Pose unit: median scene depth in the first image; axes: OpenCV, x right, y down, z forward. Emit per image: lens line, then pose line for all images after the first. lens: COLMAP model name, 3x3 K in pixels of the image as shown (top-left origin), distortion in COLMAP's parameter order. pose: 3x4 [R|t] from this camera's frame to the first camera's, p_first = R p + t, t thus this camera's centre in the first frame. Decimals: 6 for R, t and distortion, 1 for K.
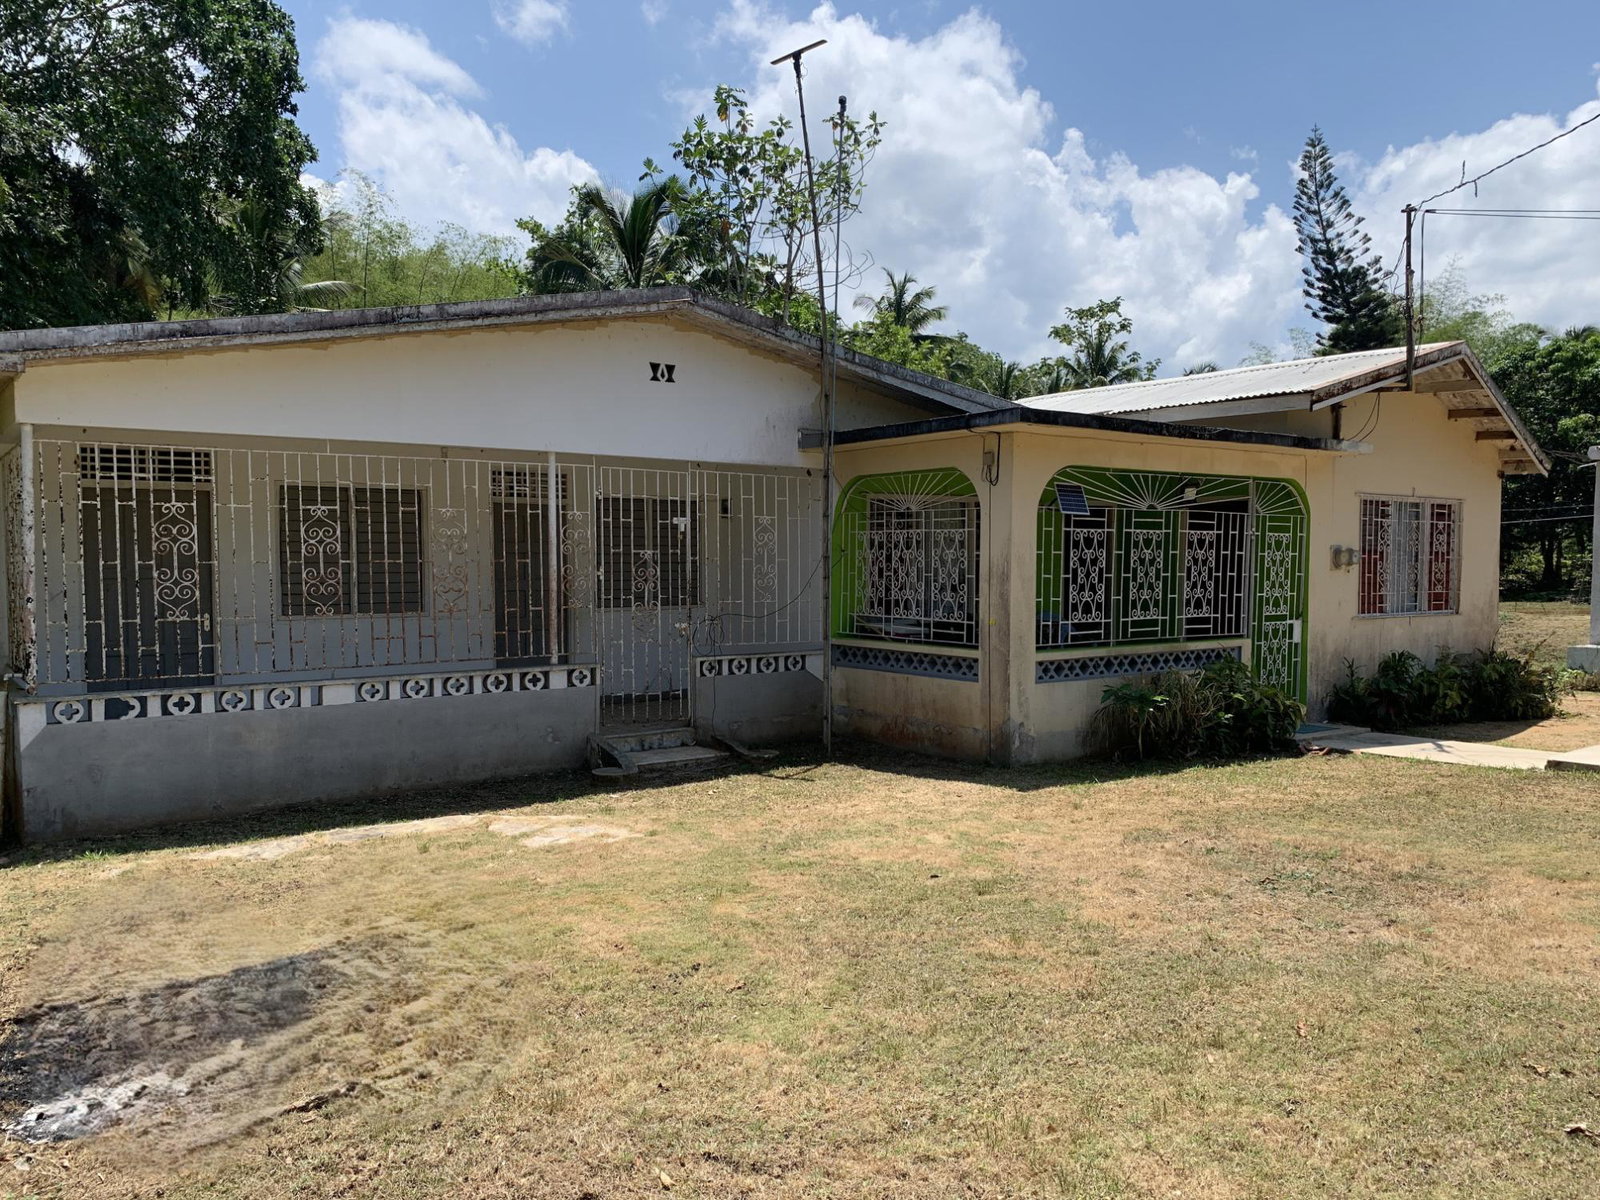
lens RADIAL K [[1221.3, 0, 802.1], [0, 1221.3, 613.5], [0, 0, 1]] dist [0.049782, -0.081897]
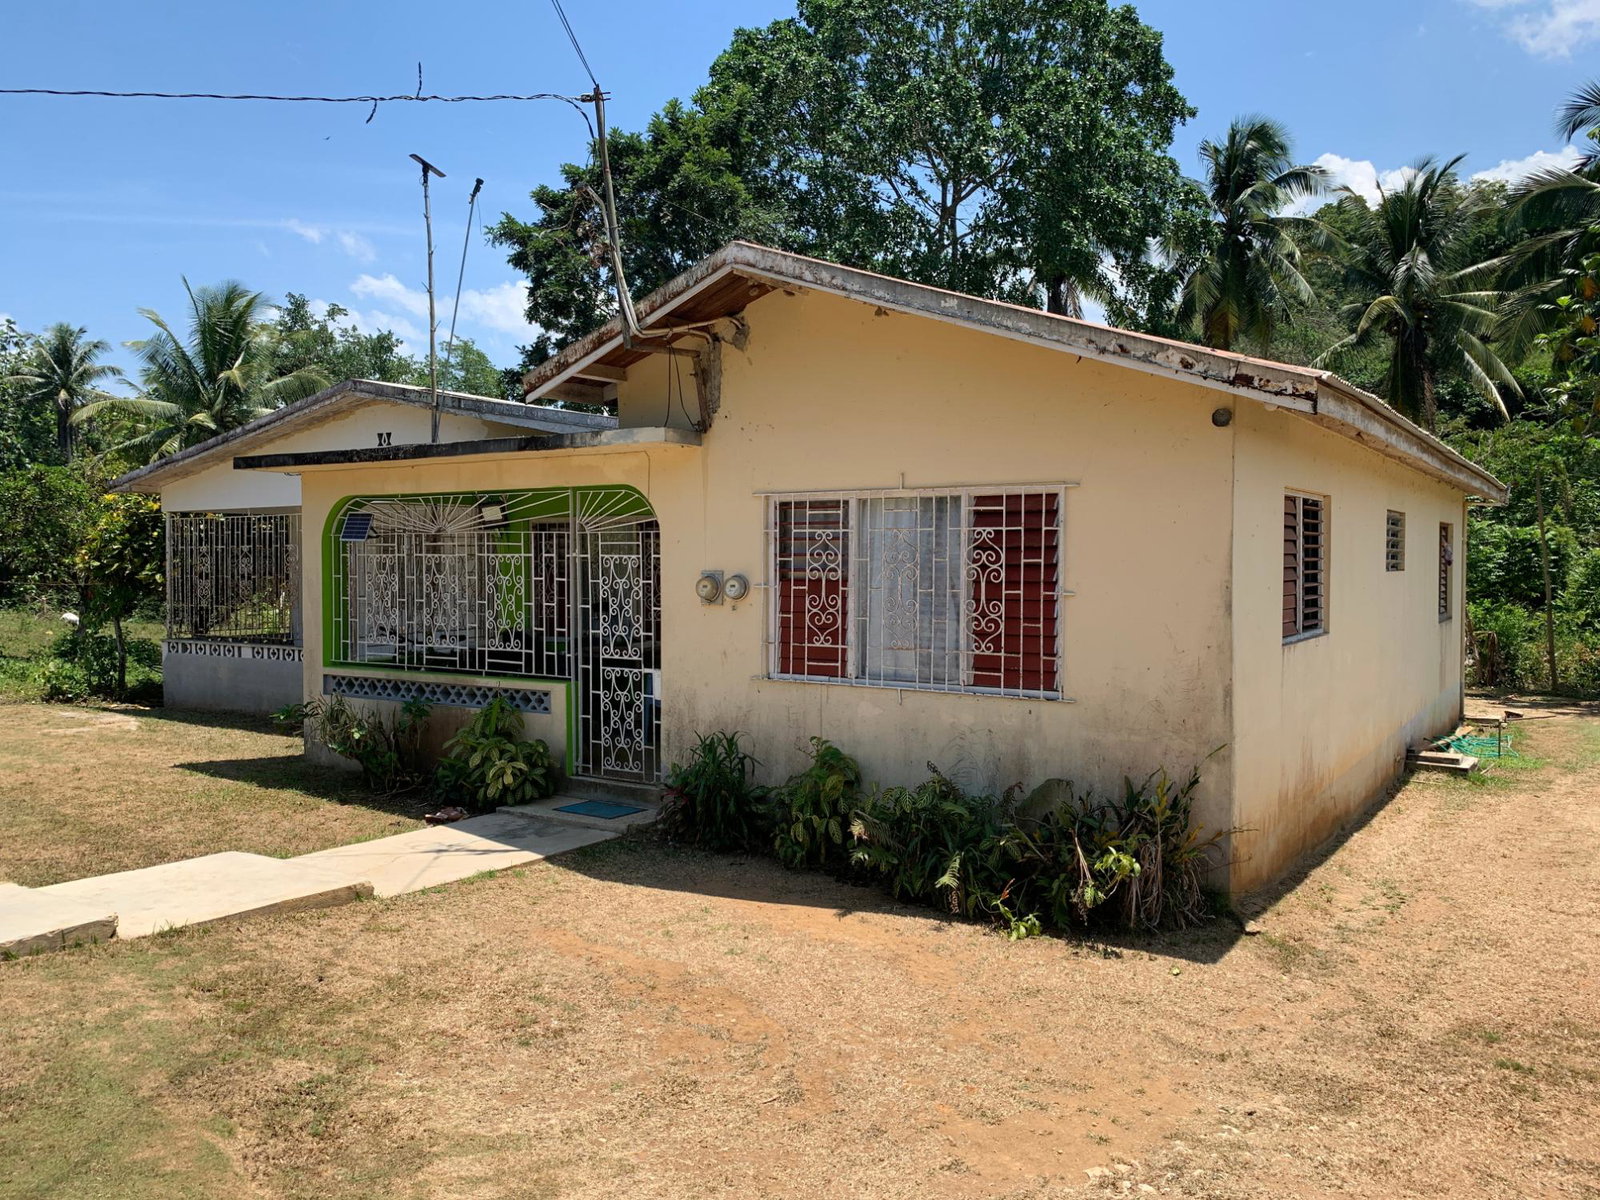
lens RADIAL K [[1222.4, 0, 796.7], [0, 1222.4, 592.1], [0, 0, 1]] dist [0.169150, -0.403736]
pose [[0.339564, 0.026133, -0.940220, 1.193919], [-0.041957, 0.999040, 0.012615, -0.058014], [0.939647, 0.035166, 0.340334, 0.866881]]
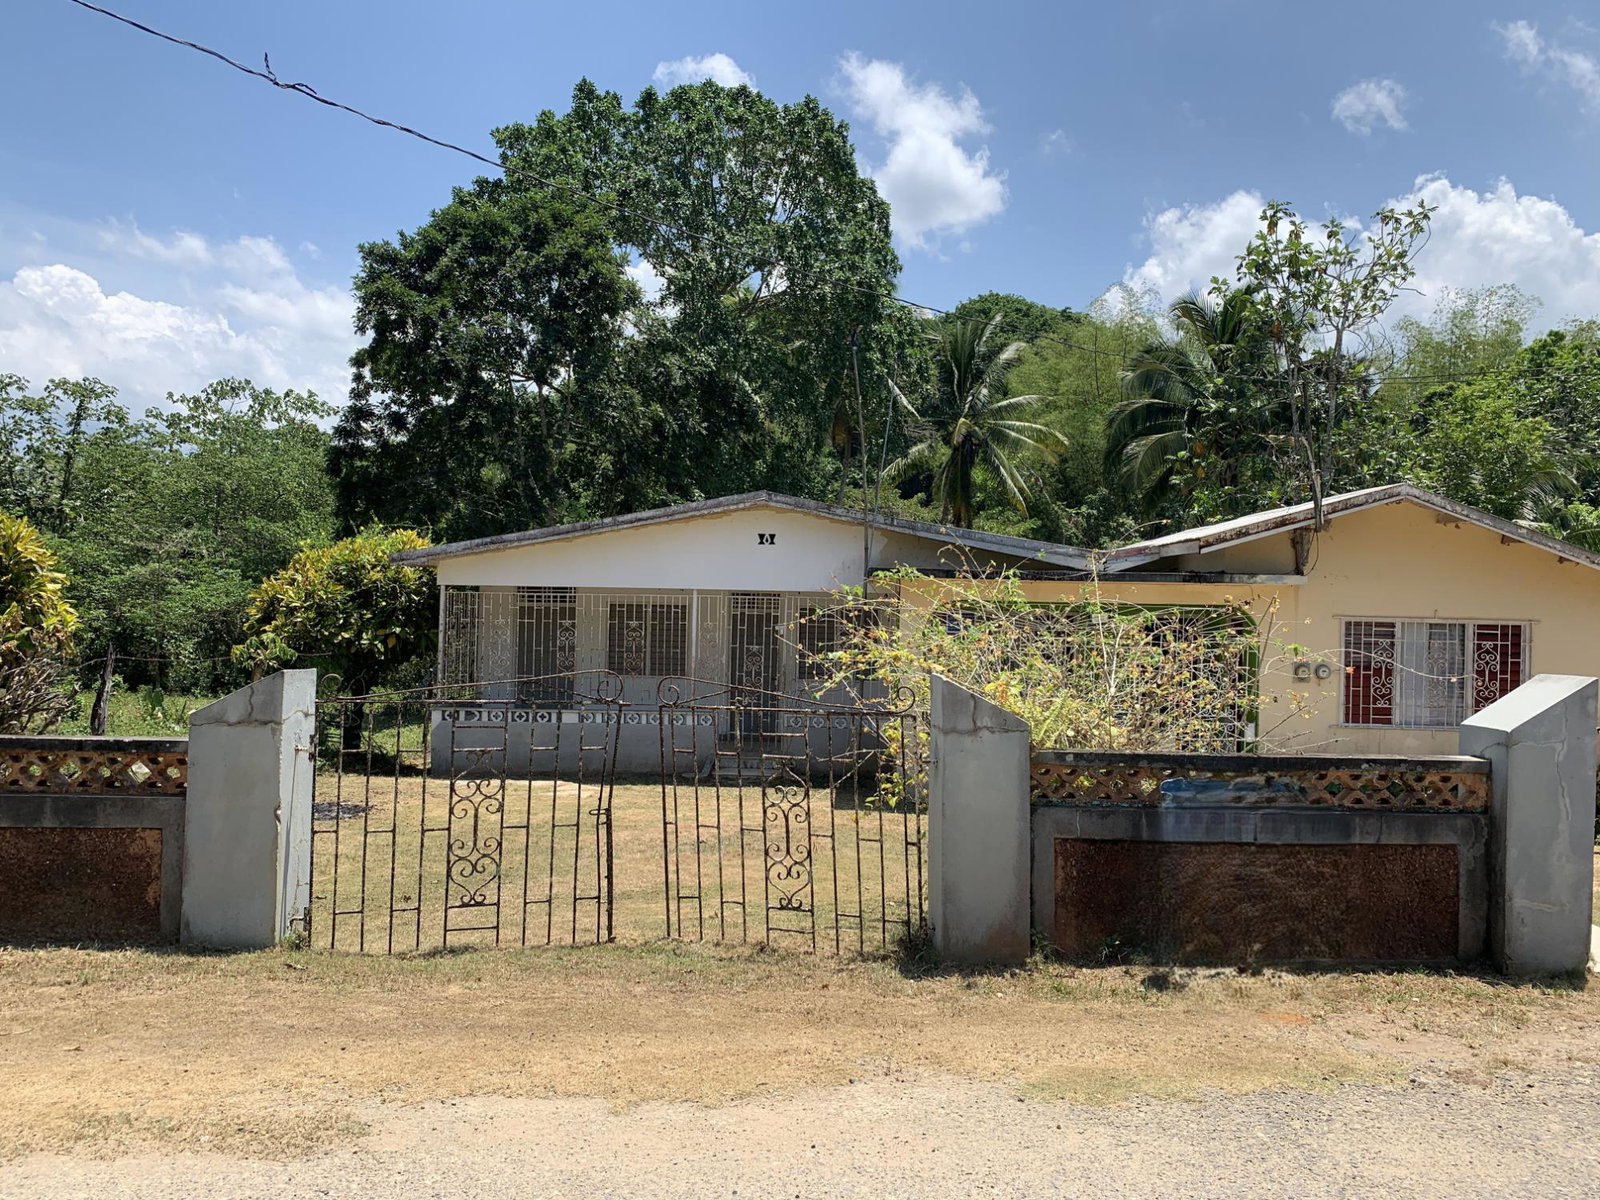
lens RADIAL K [[1223.1, 0, 801.2], [0, 1223.1, 588.6], [0, 0, 1]] dist [0.022311, -0.032303]
pose [[0.771880, 0.007713, -0.635721, 0.864584], [-0.049892, 0.997578, -0.048475, -0.047696], [0.633807, 0.069134, 0.770395, -0.205906]]
